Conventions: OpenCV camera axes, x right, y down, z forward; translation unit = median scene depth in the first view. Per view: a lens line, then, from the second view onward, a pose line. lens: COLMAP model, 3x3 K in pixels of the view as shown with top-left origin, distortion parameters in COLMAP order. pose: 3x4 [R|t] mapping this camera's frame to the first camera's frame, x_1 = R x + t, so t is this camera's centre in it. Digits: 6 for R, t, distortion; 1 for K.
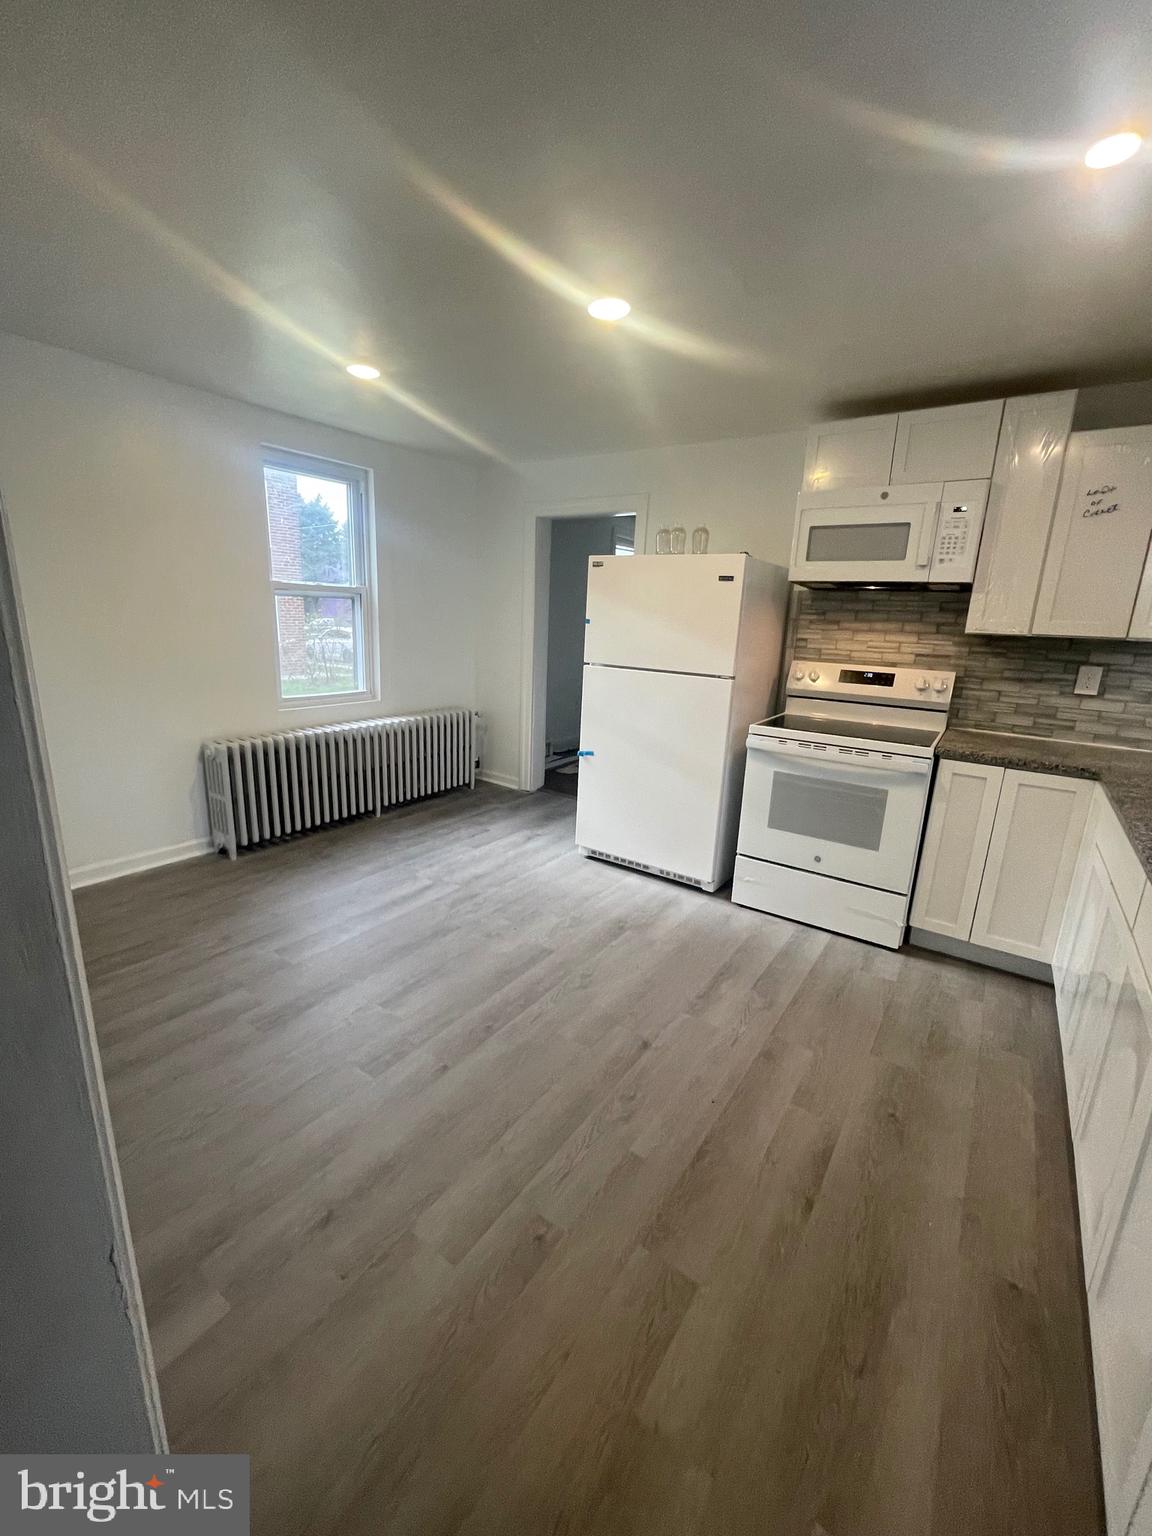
lens RADIAL K [[621.7, 0, 580.7], [0, 621.7, 768.7], [0, 0, 1]] dist [-0.003493, -0.000527]
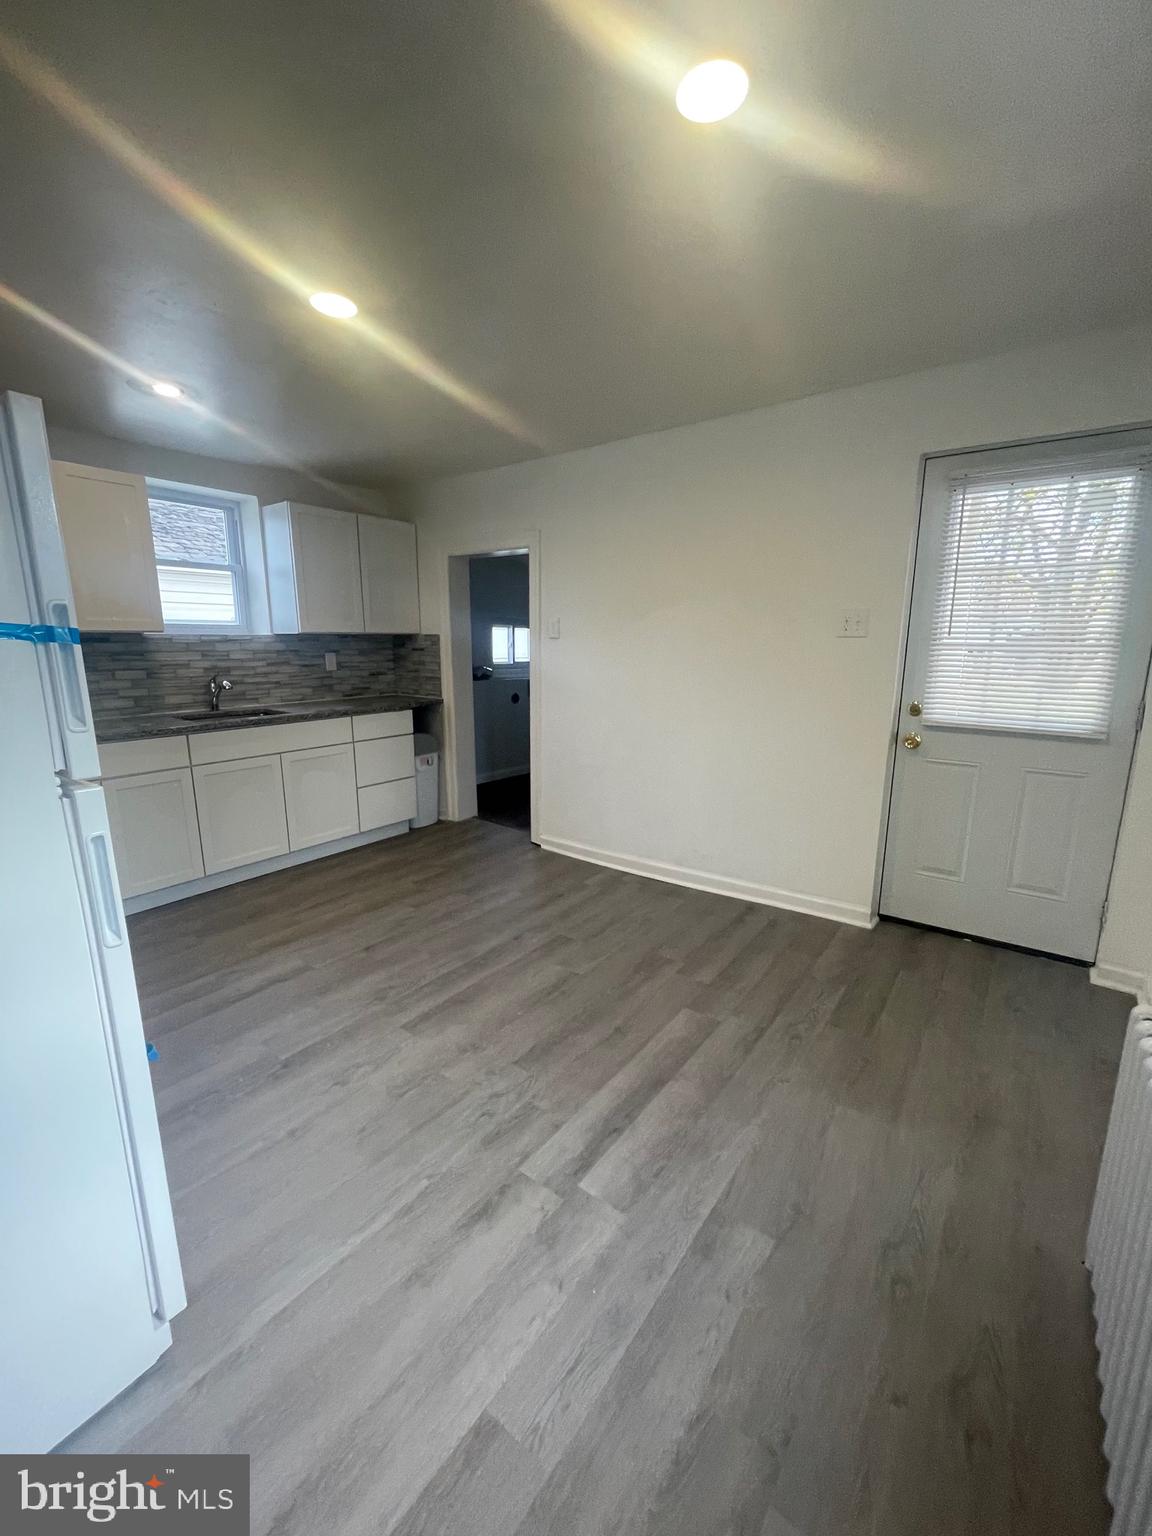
lens RADIAL K [[621.7, 0, 580.7], [0, 621.7, 768.7], [0, 0, 1]] dist [-0.003493, -0.000527]
pose [[-0.998453, -0.048483, 0.027232, -0.273363], [-0.031740, 0.898992, 0.436814, -0.368988], [-0.045659, 0.435274, -0.899140, 1.488015]]
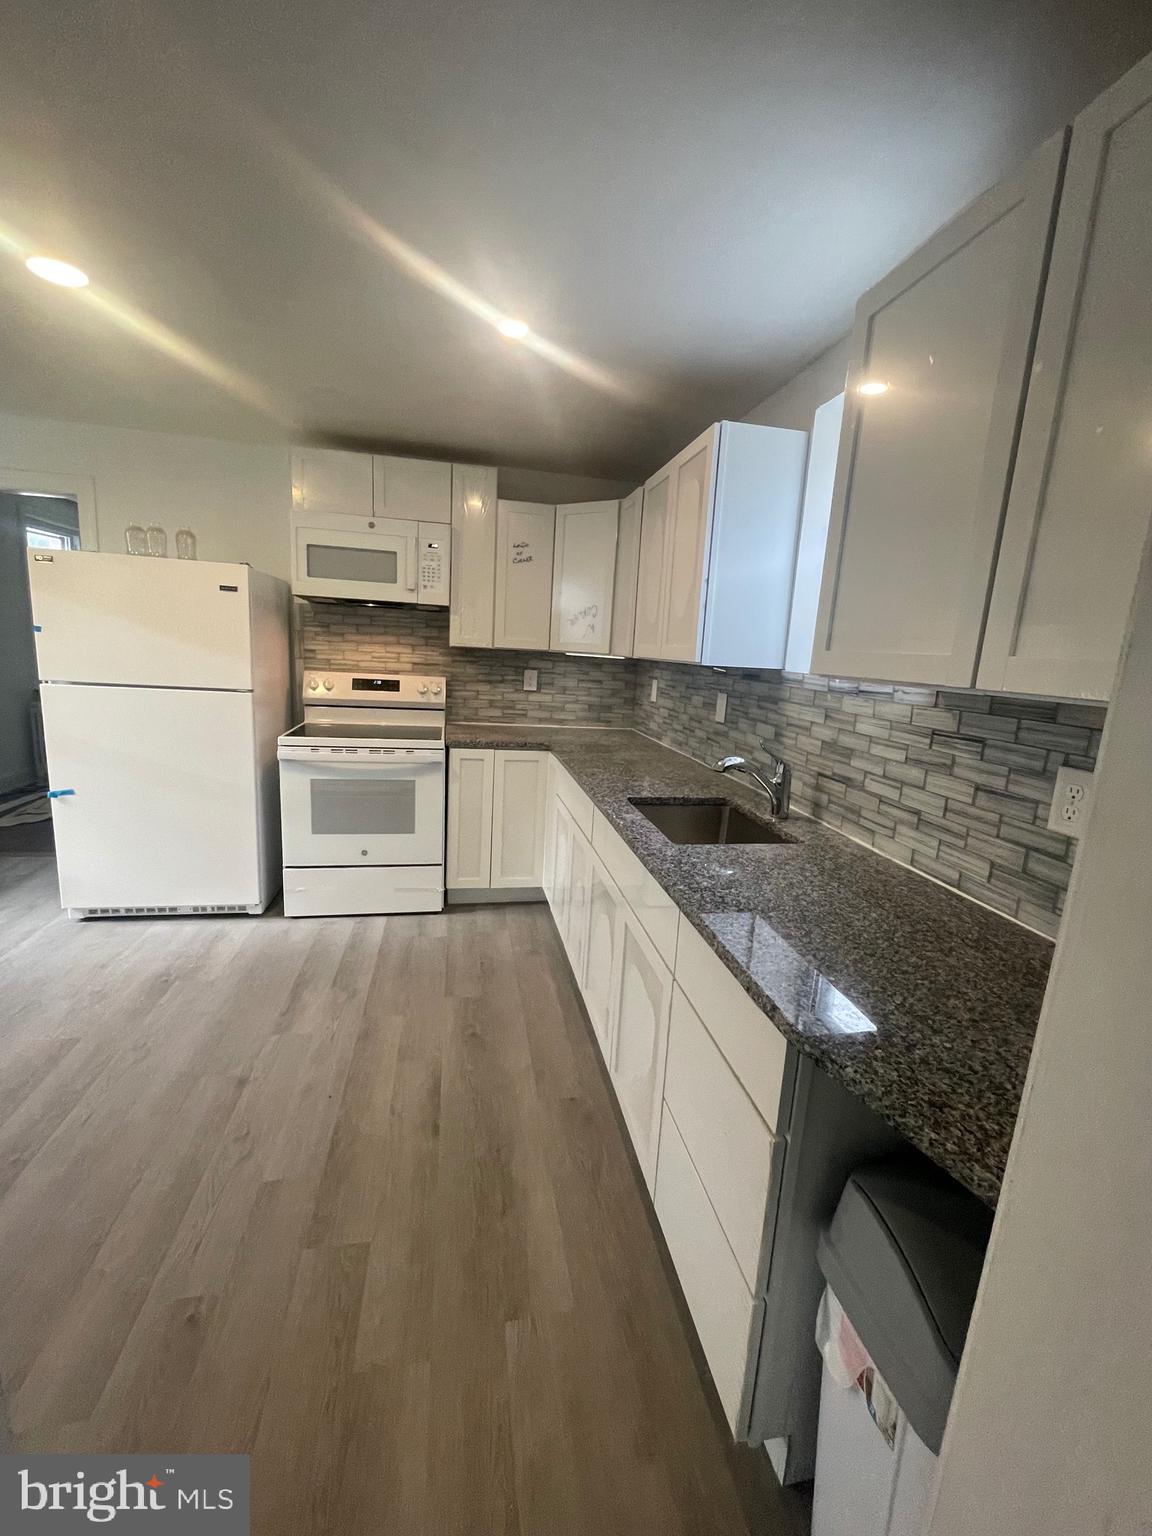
lens RADIAL K [[621.7, 0, 580.7], [0, 621.7, 768.7], [0, 0, 1]] dist [-0.003493, -0.000527]
pose [[0.698570, -0.136562, 0.702389, -0.099204], [0.141499, 0.988599, 0.051479, -0.002616], [-0.701411, 0.063426, 0.709929, -0.048400]]
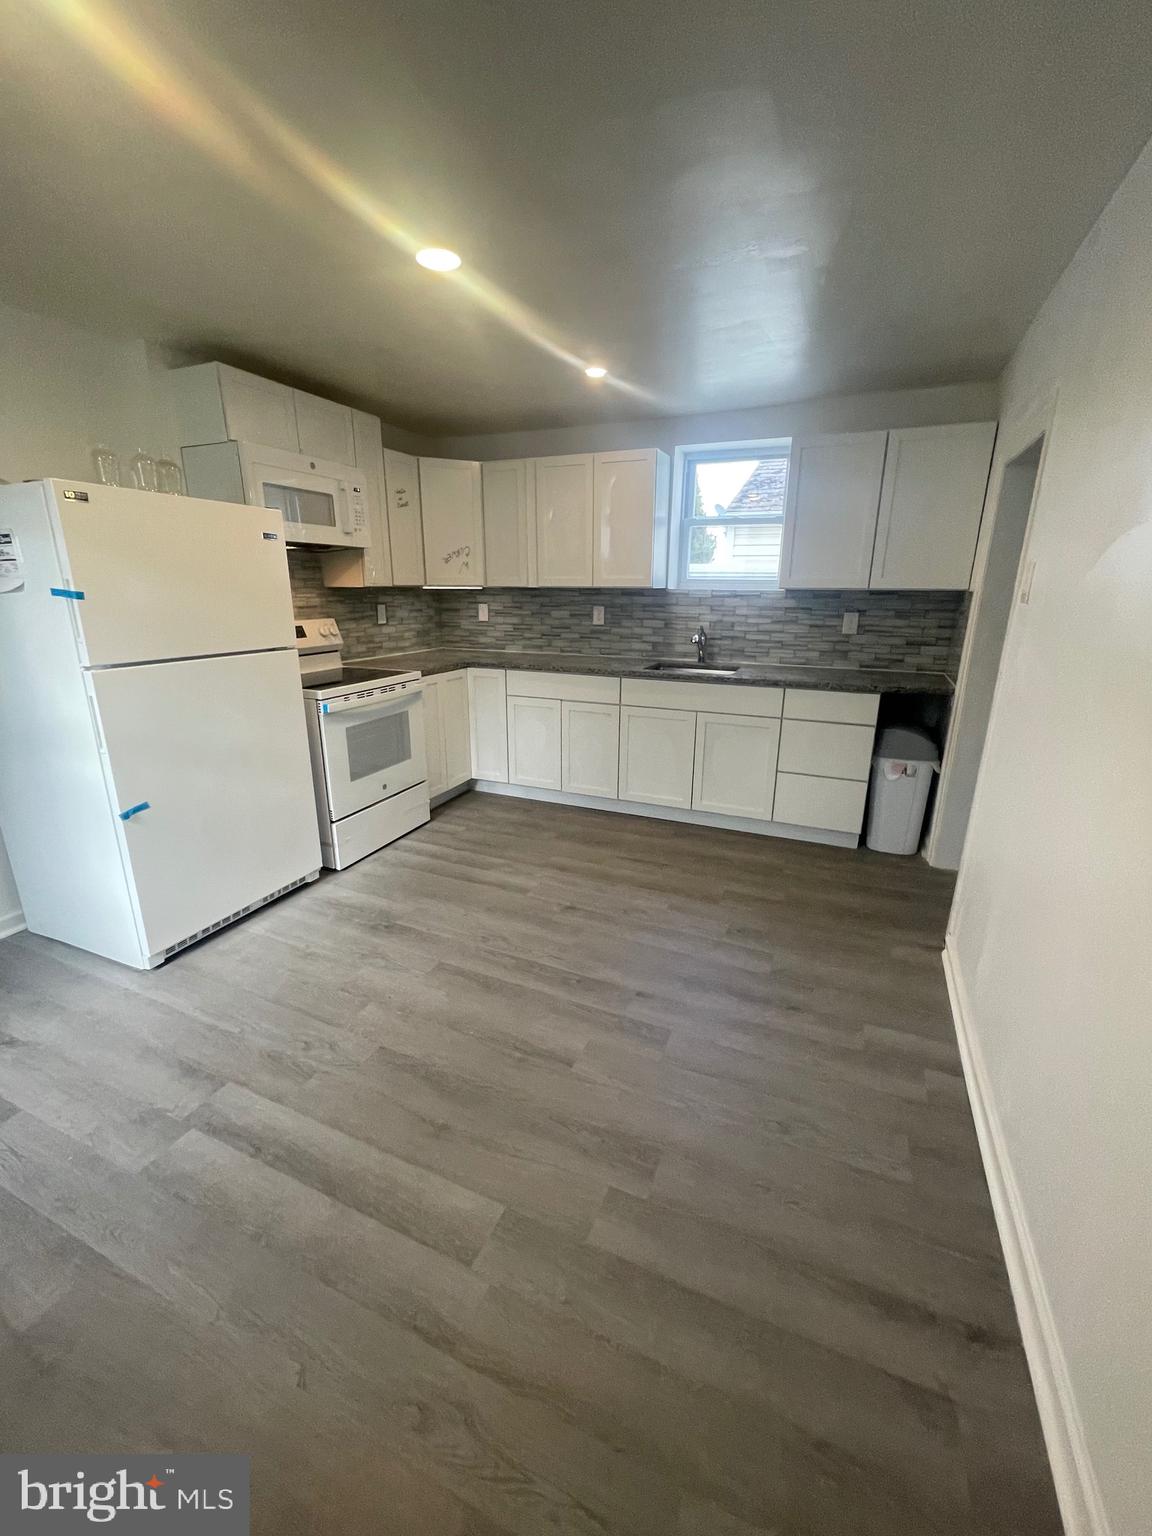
lens RADIAL K [[621.7, 0, 580.7], [0, 621.7, 768.7], [0, 0, 1]] dist [-0.003493, -0.000527]
pose [[-0.196498, -0.317157, 0.927793, -0.779927], [0.221944, 0.907293, 0.357156, -0.225569], [-0.955055, 0.276098, -0.107890, 0.770799]]
